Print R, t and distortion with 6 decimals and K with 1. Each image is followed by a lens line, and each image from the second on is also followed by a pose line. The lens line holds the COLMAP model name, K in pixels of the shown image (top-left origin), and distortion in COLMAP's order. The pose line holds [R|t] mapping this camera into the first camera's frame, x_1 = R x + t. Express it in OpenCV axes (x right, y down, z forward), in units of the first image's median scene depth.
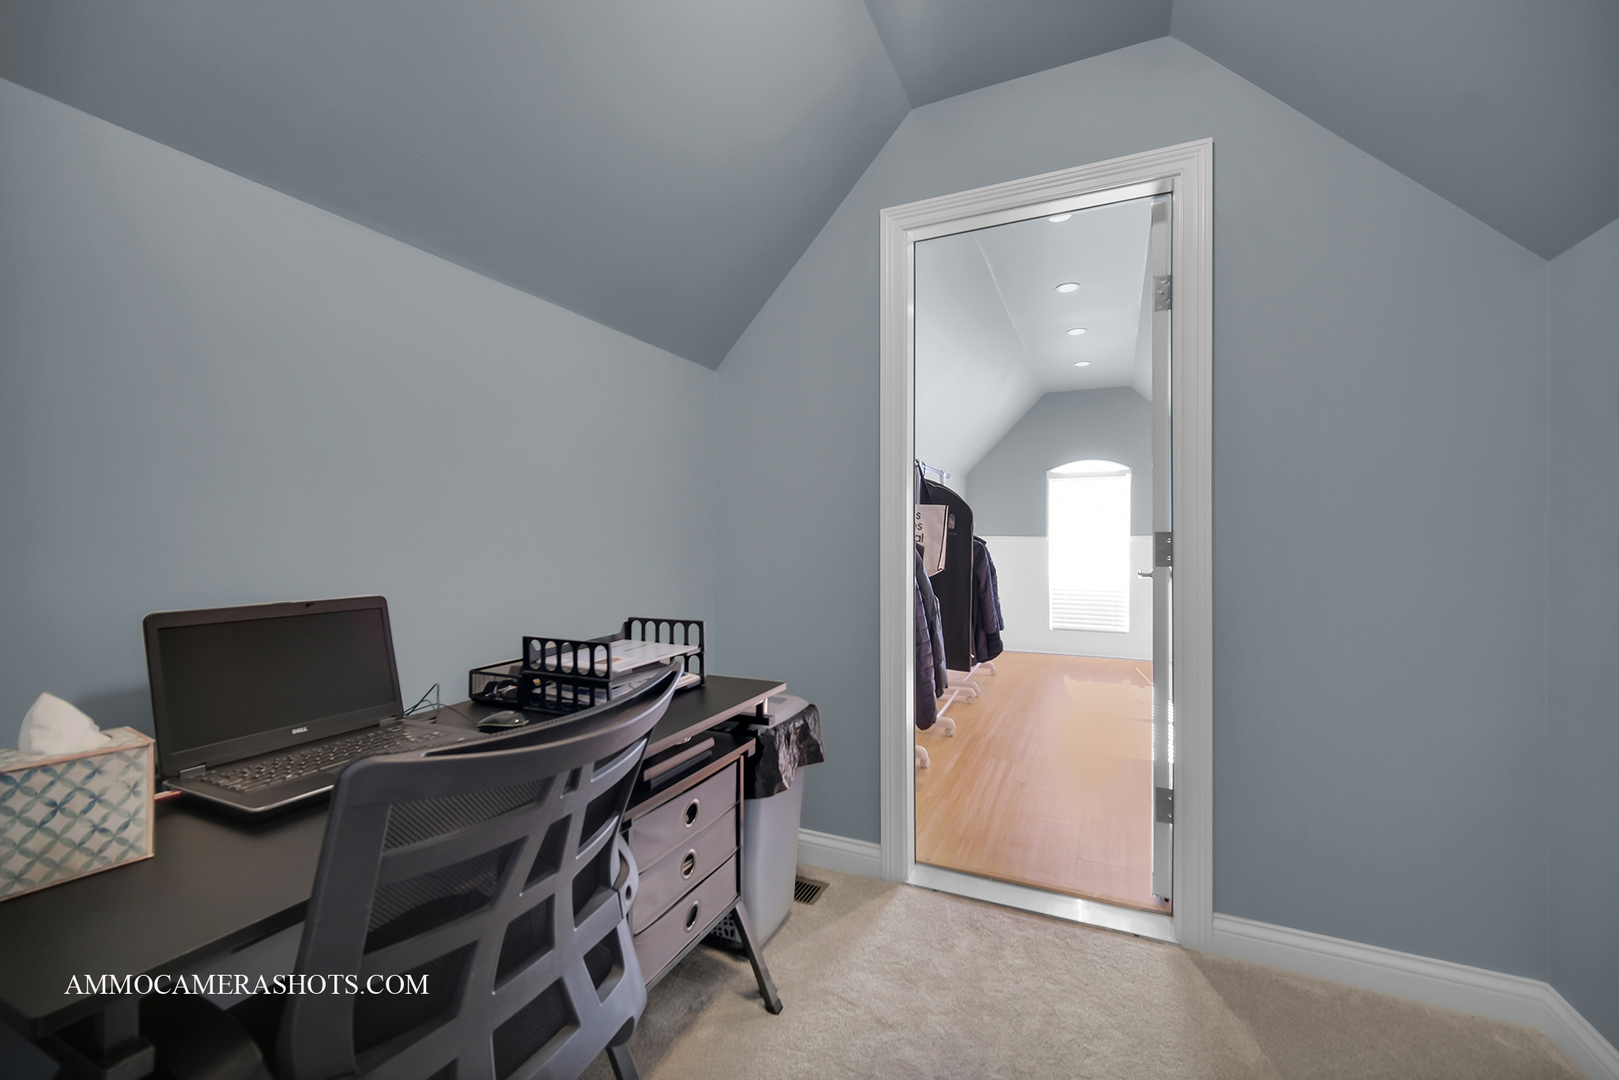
lens RADIAL K [[658.6, 0, 809.5], [0, 658.6, 540.0], [0, 0, 1]] dist [-0.000055, 0.000220]
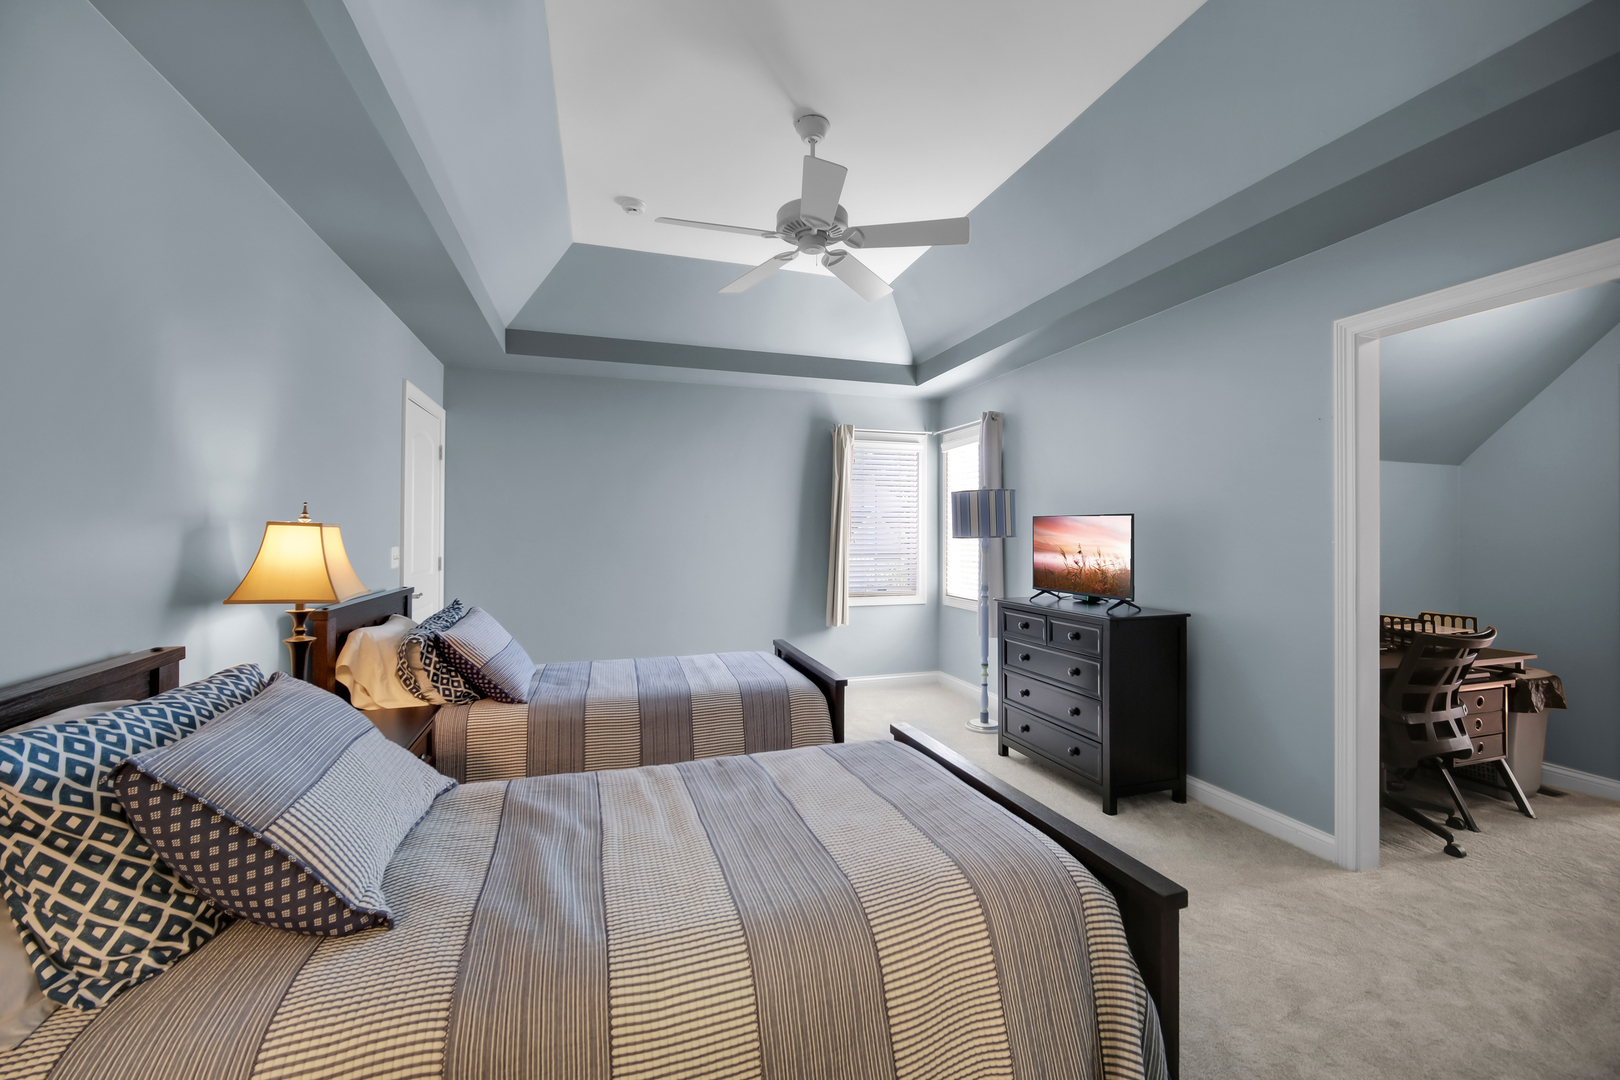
lens RADIAL K [[649.3, 0, 812.3], [0, 649.3, 525.8], [0, 0, 1]] dist [0.000257, 0.000157]
pose [[0.681254, -0.002468, -0.732043, -0.090370], [-0.005190, 0.999953, -0.008201, -0.133021], [0.732029, 0.009386, 0.681209, -1.865621]]
